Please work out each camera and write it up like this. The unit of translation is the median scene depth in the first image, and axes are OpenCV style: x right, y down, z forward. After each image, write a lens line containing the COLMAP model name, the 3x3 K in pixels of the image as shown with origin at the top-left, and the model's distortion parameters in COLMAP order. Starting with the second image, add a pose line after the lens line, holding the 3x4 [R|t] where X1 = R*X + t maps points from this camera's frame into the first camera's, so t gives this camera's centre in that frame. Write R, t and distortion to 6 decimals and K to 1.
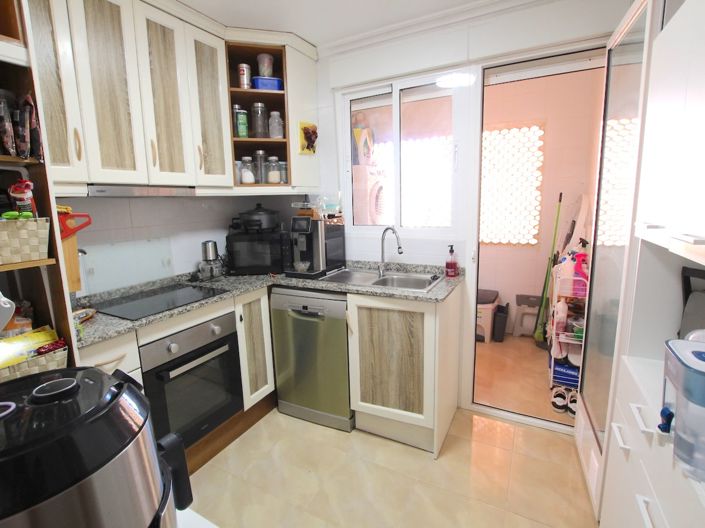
lens RADIAL K [[351.3, 0, 352.5], [0, 351.3, 264.0], [0, 0, 1]] dist [-0.025776, 0.000952]
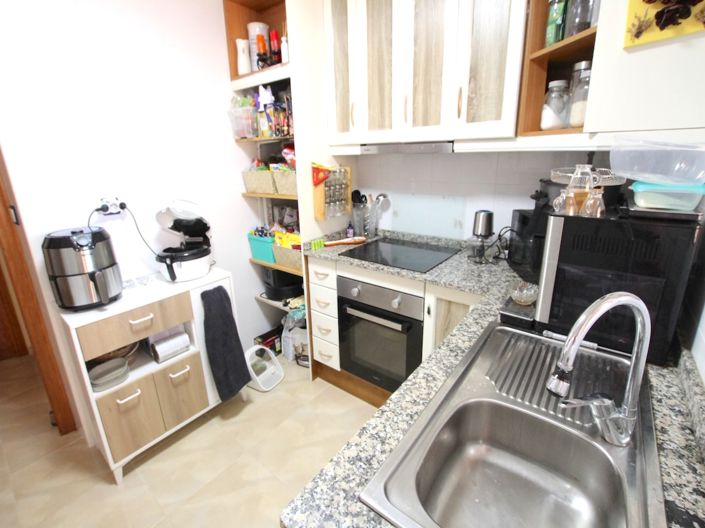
lens RADIAL K [[329.2, 0, 353.5], [0, 329.2, 245.2], [0, 0, 1]] dist [-0.022233, 0.000227]
pose [[-0.167285, 0.294716, -0.940829, 0.403277], [-0.143261, 0.936881, 0.318952, -0.217481], [0.975445, 0.188140, -0.114505, 0.966089]]
